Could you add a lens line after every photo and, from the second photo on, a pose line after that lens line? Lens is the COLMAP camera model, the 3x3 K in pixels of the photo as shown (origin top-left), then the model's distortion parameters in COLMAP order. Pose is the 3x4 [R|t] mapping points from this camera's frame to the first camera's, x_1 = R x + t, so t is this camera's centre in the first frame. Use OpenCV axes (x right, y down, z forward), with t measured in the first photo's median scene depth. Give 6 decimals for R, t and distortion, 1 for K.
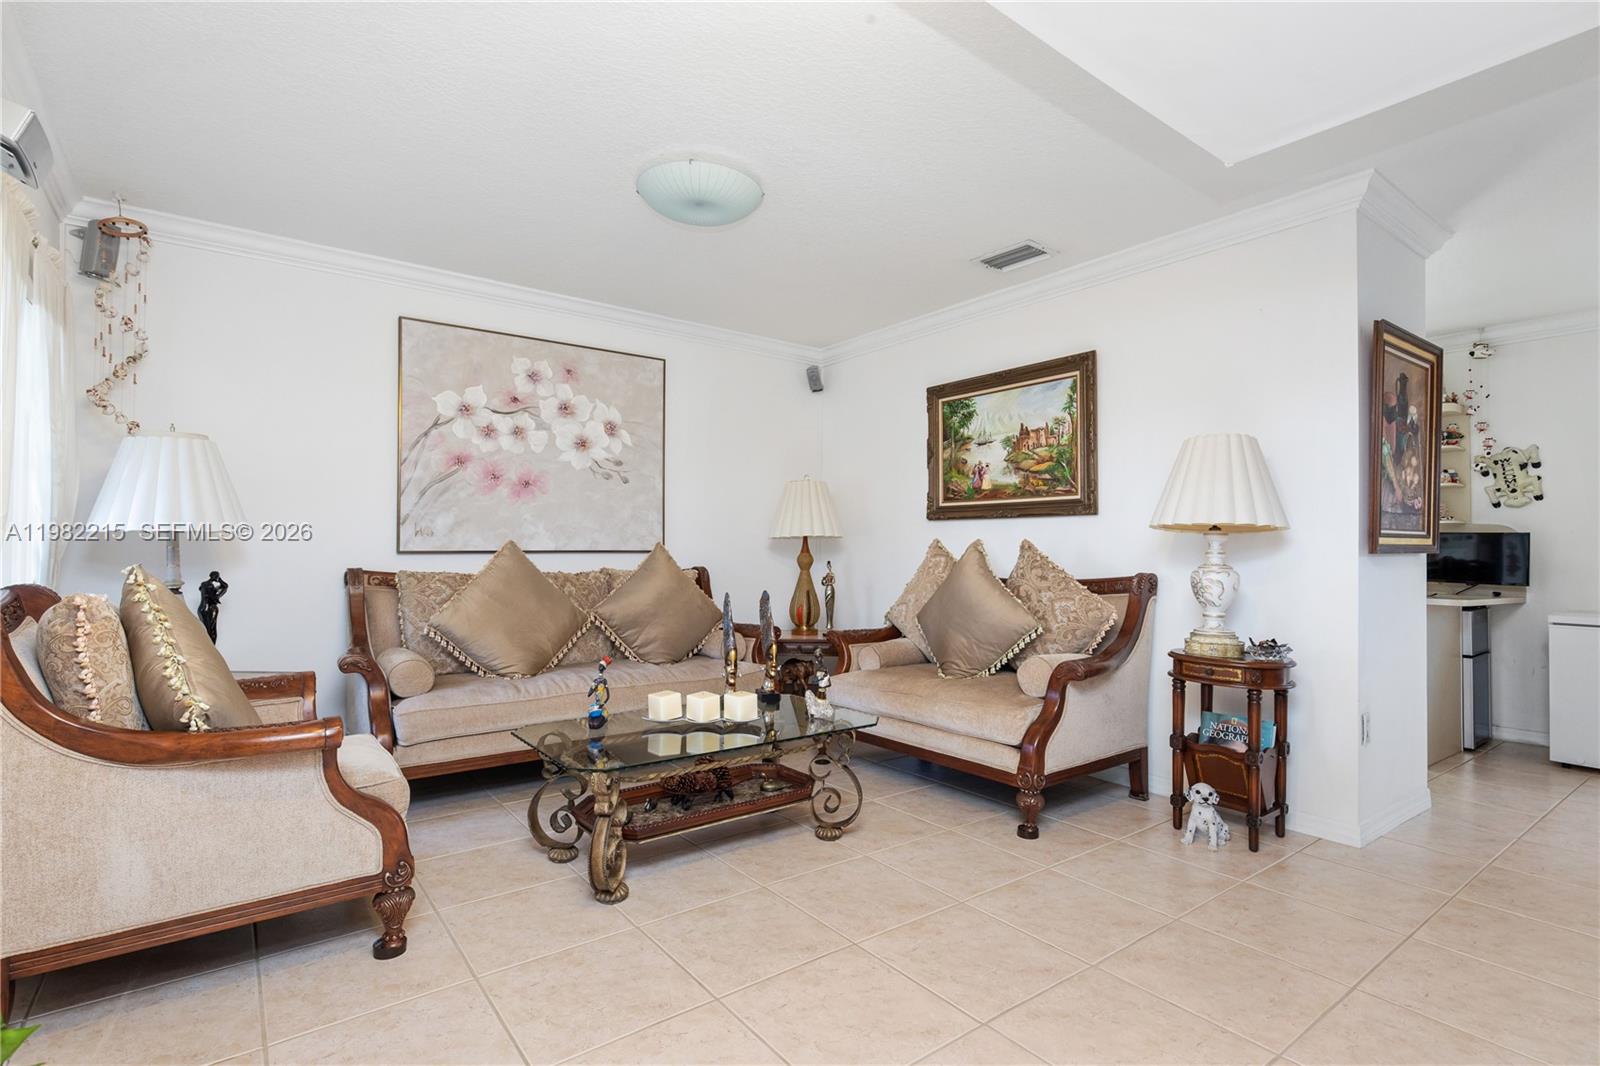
lens RADIAL K [[770.2, 0, 781.8], [0, 770.2, 537.0], [0, 0, 1]] dist [-0.001886, 0.000608]
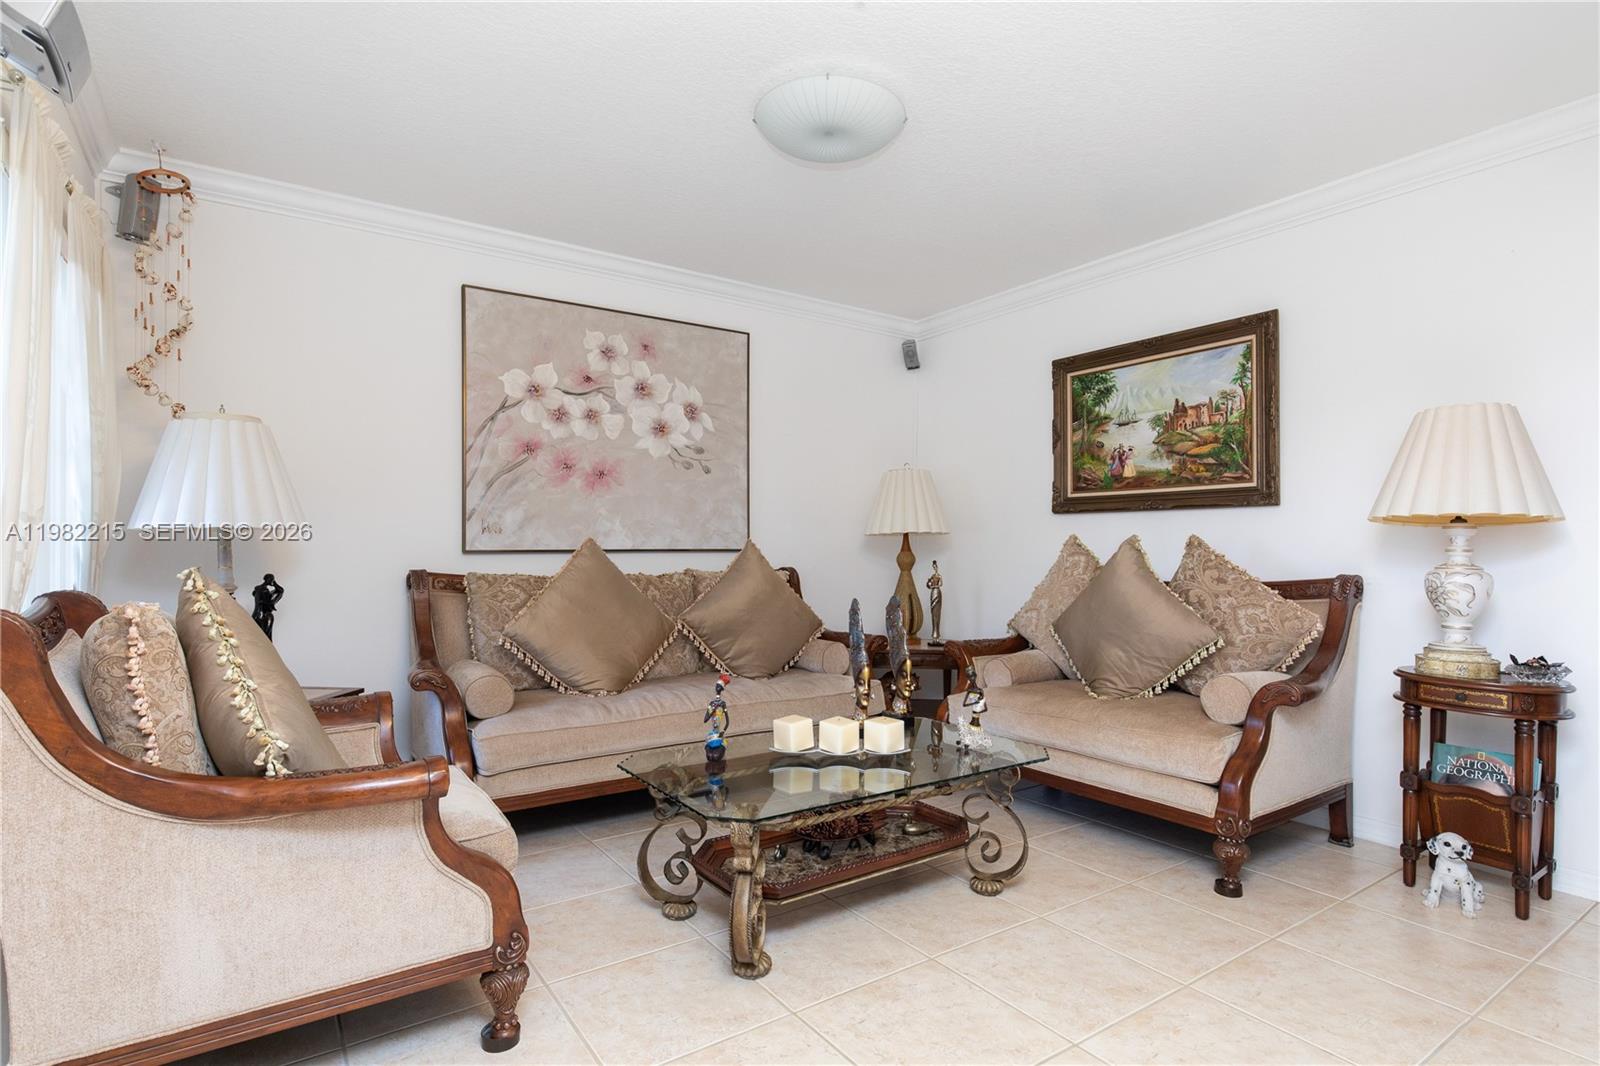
lens RADIAL K [[801.9, 0, 775.5], [0, 801.9, 548.6], [0, 0, 1]] dist [-0.005577, 0.001593]
pose [[0.998838, -0.002318, -0.048135, -0.094376], [0.003137, 0.999852, 0.016937, 0.001710], [0.048088, -0.017068, 0.998697, 0.094057]]
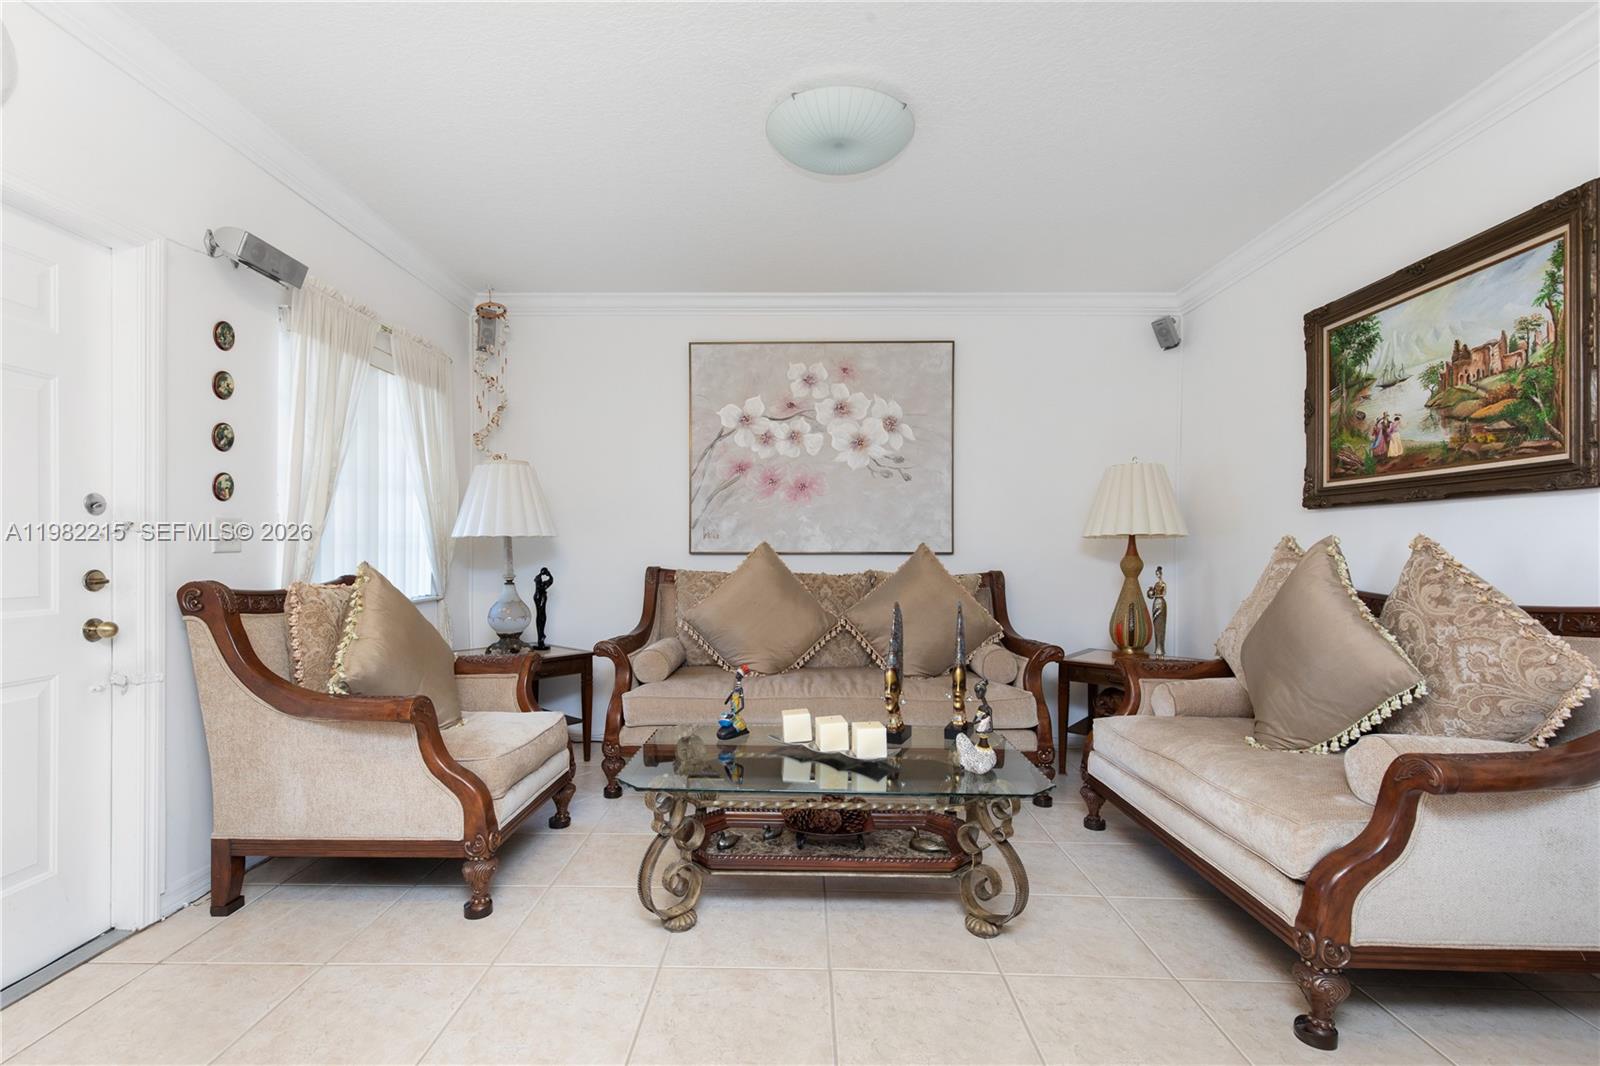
lens RADIAL K [[723.5, 0, 781.0], [0, 723.5, 554.7], [0, 0, 1]] dist [0.007032, -0.002339]
pose [[0.790952, 0.004452, -0.611861, 0.254217], [0.008504, 0.999797, 0.018268, 0.003807], [0.611819, -0.019652, 0.790754, 0.241200]]
